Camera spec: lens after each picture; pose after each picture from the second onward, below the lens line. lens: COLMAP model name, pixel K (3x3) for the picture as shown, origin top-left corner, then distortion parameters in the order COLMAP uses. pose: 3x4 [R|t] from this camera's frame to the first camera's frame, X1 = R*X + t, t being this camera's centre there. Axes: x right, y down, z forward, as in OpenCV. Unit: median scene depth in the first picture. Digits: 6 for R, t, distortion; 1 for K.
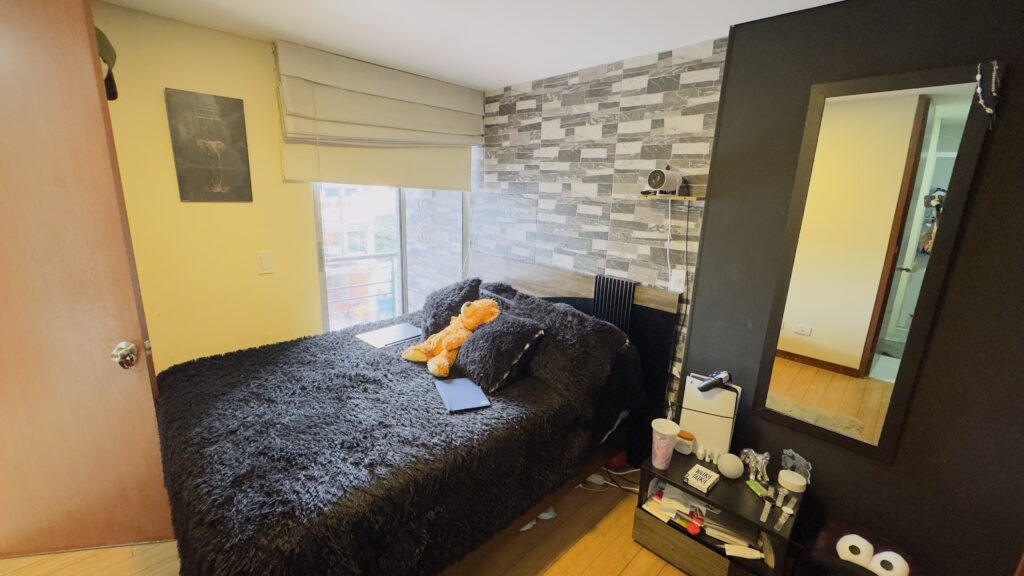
lens RADIAL K [[409.0, 0, 515.1], [0, 409.0, 288.8], [0, 0, 1]] dist [0.000863, 0.000527]
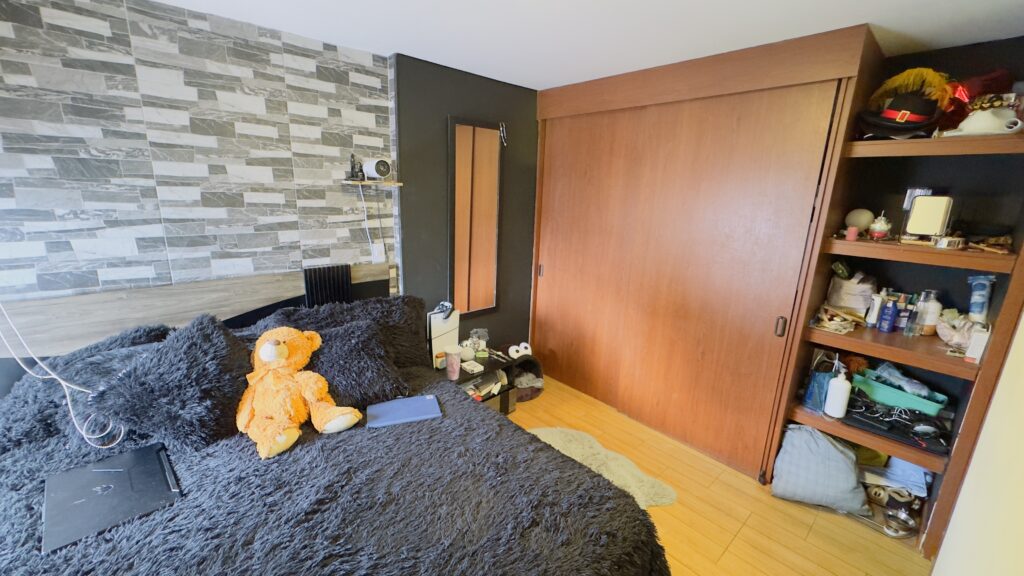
lens RADIAL K [[409.0, 0, 514.7], [0, 409.0, 286.6], [0, 0, 1]] dist [0.000863, 0.000527]
pose [[0.044205, -0.276314, 0.960050, -0.681083], [0.196055, 0.944702, 0.262869, -0.145804], [-0.979596, 0.176603, 0.095933, 0.460646]]
